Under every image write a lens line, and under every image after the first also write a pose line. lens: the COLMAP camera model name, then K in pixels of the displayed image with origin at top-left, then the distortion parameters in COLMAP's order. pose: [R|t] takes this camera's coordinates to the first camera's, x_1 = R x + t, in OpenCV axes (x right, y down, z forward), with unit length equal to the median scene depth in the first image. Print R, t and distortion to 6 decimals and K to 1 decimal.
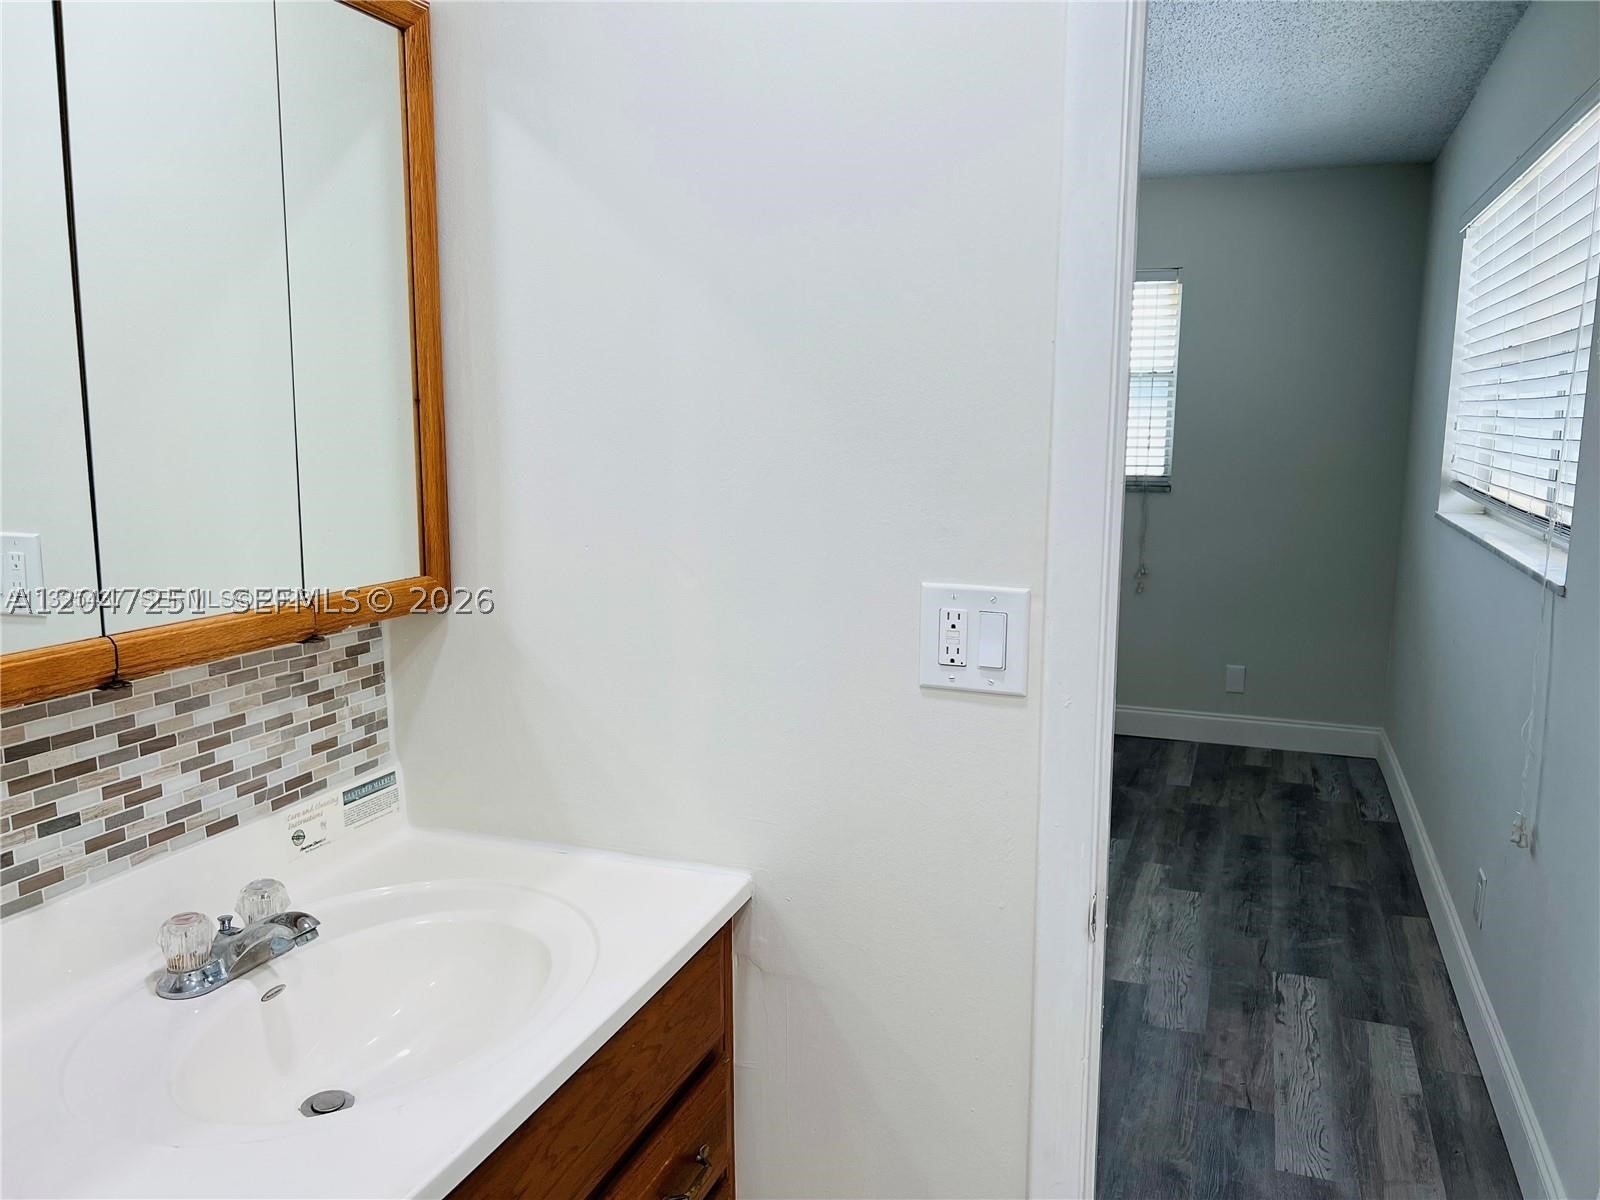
lens RADIAL K [[1230.2, 0, 792.4], [0, 1230.2, 598.0], [0, 0, 1]] dist [-0.036256, -0.007941]
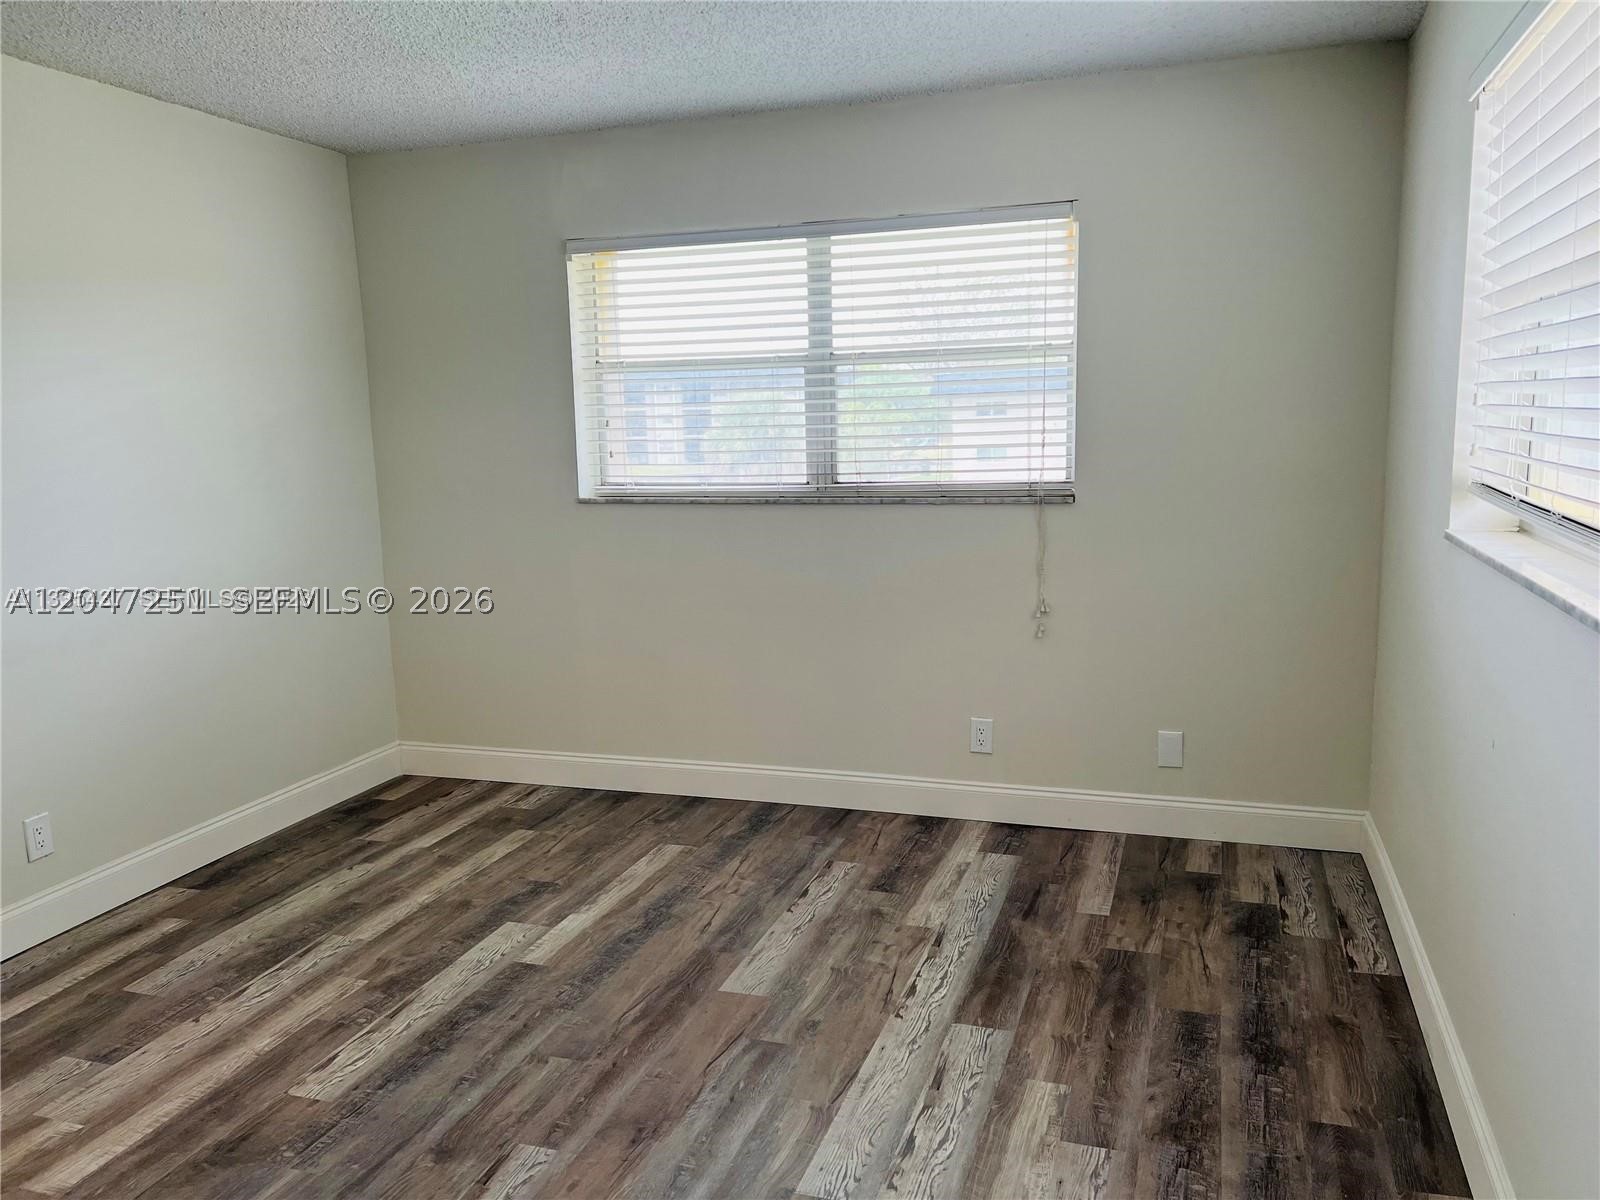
lens RADIAL K [[1230.2, 0, 794.6], [0, 1230.2, 597.2], [0, 0, 1]] dist [-0.036256, -0.007941]
pose [[0.998688, -0.039316, 0.032802, 0.134105], [0.039402, 0.999221, -0.002006, -0.041499], [-0.032697, 0.003296, 0.999460, 0.310485]]
